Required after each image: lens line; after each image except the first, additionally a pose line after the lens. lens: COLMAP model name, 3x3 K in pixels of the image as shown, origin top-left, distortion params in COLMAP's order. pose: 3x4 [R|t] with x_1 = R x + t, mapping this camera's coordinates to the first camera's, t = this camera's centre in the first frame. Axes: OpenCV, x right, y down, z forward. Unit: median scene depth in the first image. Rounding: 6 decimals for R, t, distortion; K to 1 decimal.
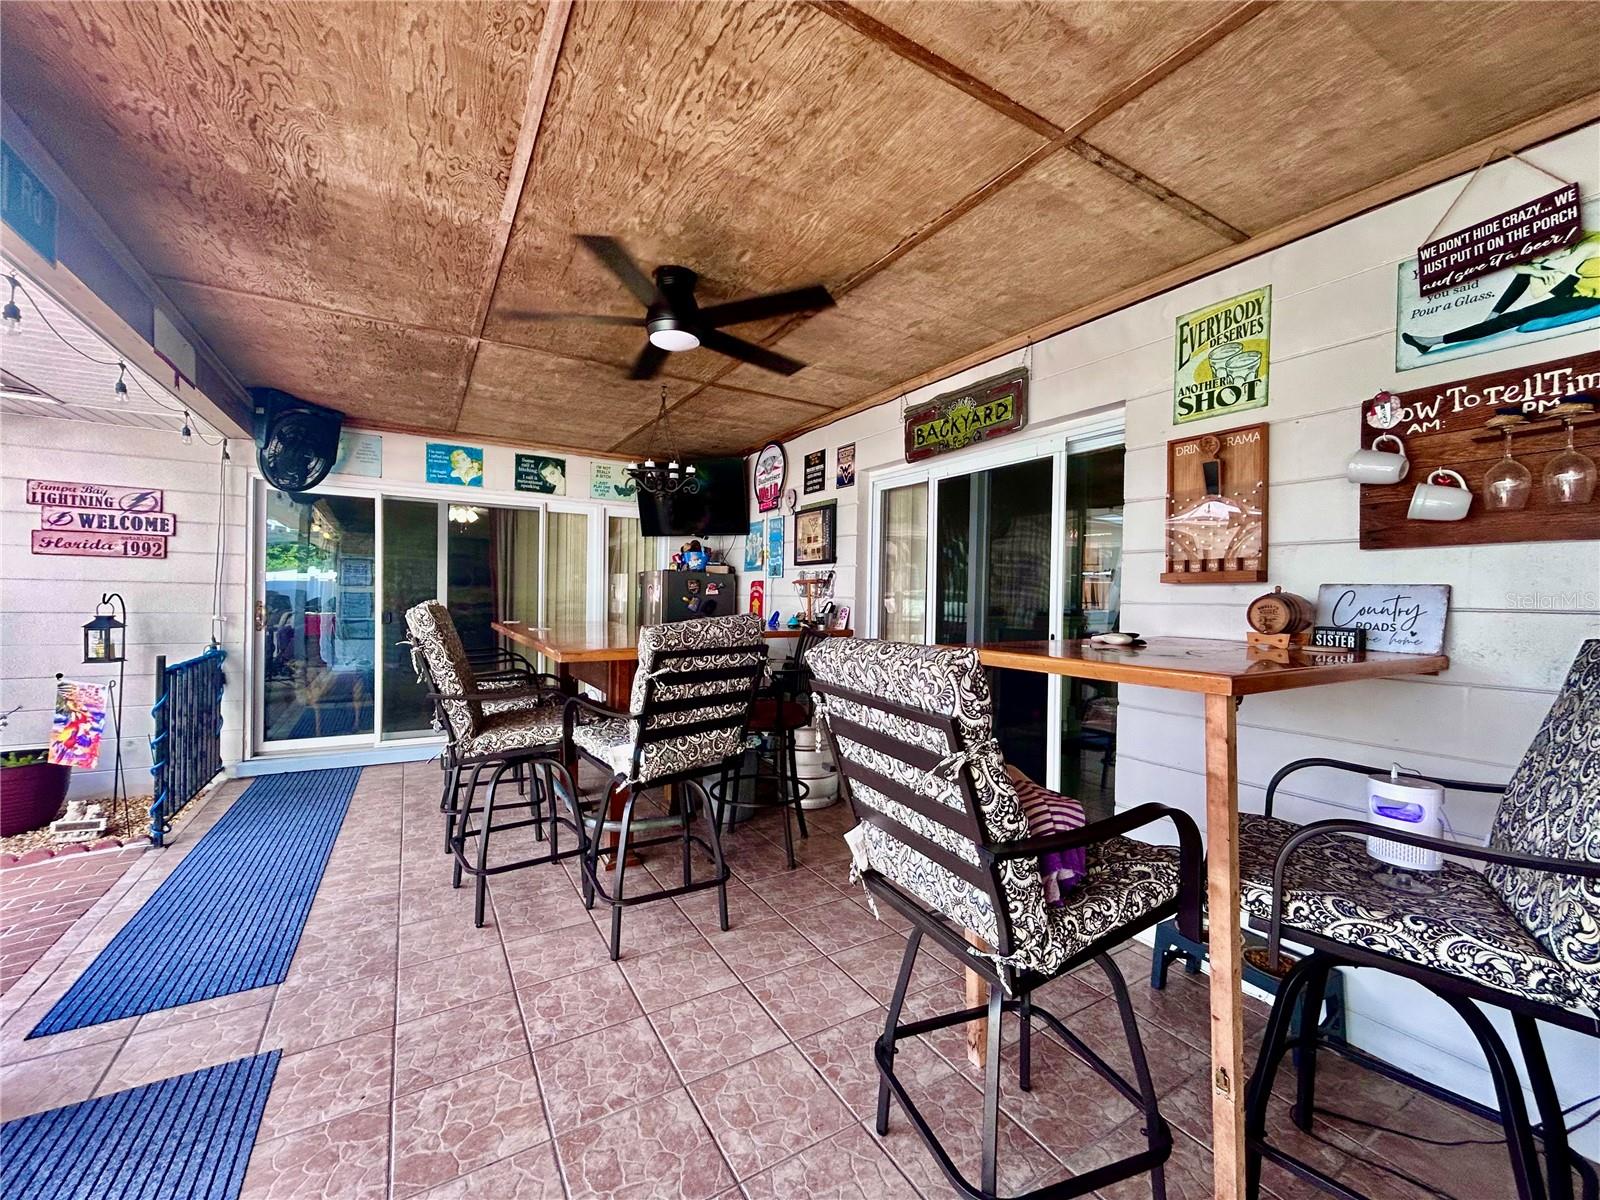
lens RADIAL K [[655.3, 0, 800.0], [0, 655.3, 600.0], [0, 0, 1]] dist [0.002095, -0.000058]
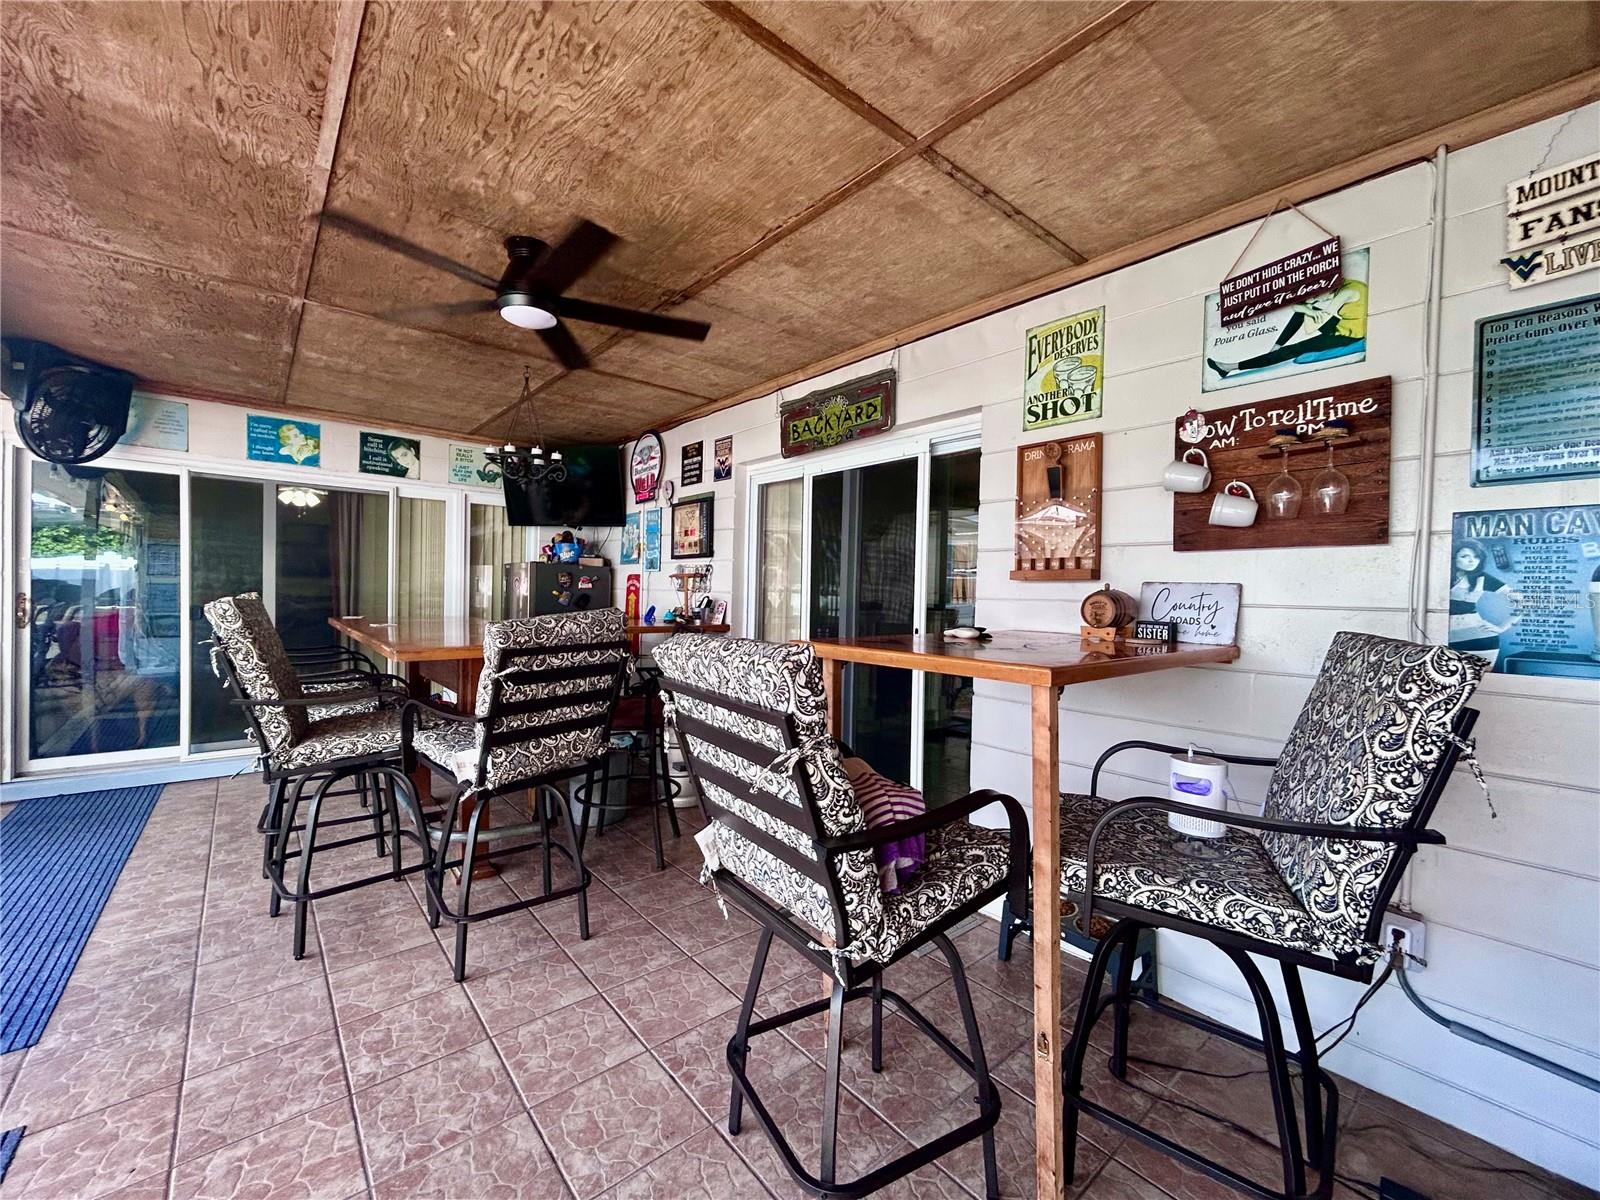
lens RADIAL K [[655.3, 0, 800.0], [0, 655.3, 600.0], [0, 0, 1]] dist [0.002095, -0.000058]
pose [[0.986122, 0.002639, 0.166002, 0.044518], [-0.004073, 0.999957, 0.008299, -0.000890], [-0.165973, -0.008860, 0.986091, 0.010315]]
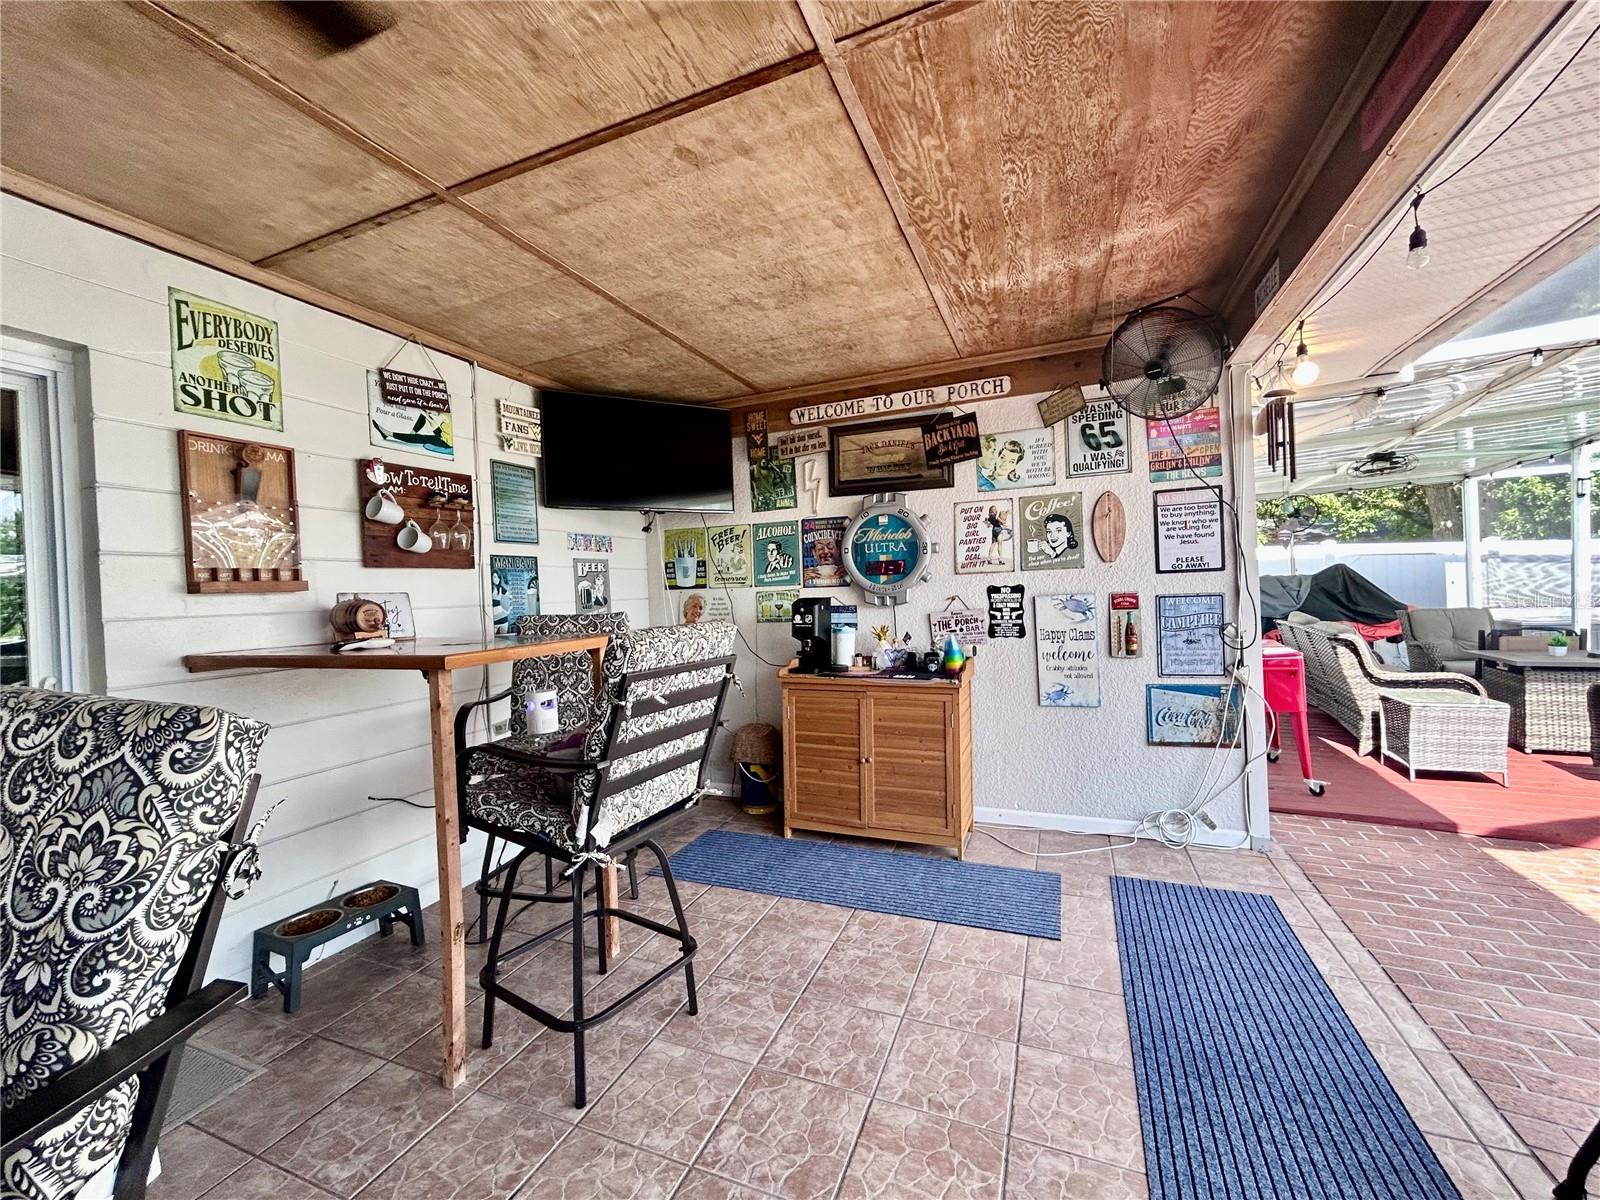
lens RADIAL K [[655.3, 0, 800.0], [0, 655.3, 600.0], [0, 0, 1]] dist [0.002095, -0.000058]
pose [[-0.603278, -0.000481, 0.797531, -0.750781], [0.037393, 0.998883, 0.028888, -0.014175], [-0.796654, 0.047250, -0.602586, 1.064745]]
